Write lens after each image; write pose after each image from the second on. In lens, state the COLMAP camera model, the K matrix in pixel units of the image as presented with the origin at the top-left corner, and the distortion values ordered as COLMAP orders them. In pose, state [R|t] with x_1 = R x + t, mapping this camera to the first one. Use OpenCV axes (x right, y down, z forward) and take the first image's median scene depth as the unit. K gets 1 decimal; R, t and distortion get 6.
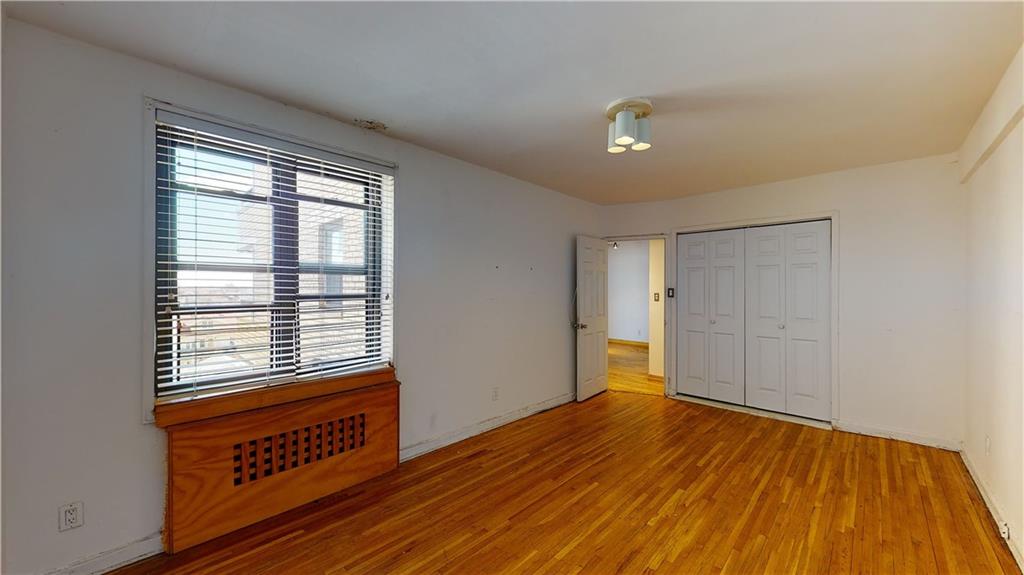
lens RADIAL K [[377.7, 0, 513.4], [0, 377.7, 292.2], [0, 0, 1]] dist [-0.000319, -0.000267]
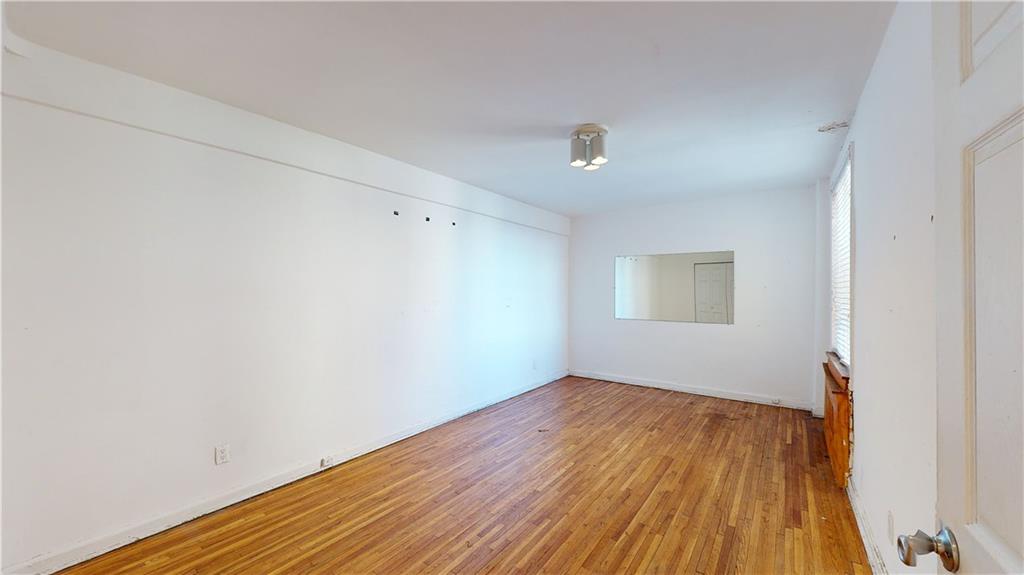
lens RADIAL K [[377.7, 0, 512.6], [0, 377.7, 286.6], [0, 0, 1]] dist [-0.000319, -0.000267]
pose [[-0.990430, -0.000729, -0.138012, 0.580265], [-0.001469, 0.999985, 0.005266, -0.015869], [0.138006, 0.005418, -0.990417, 1.765015]]
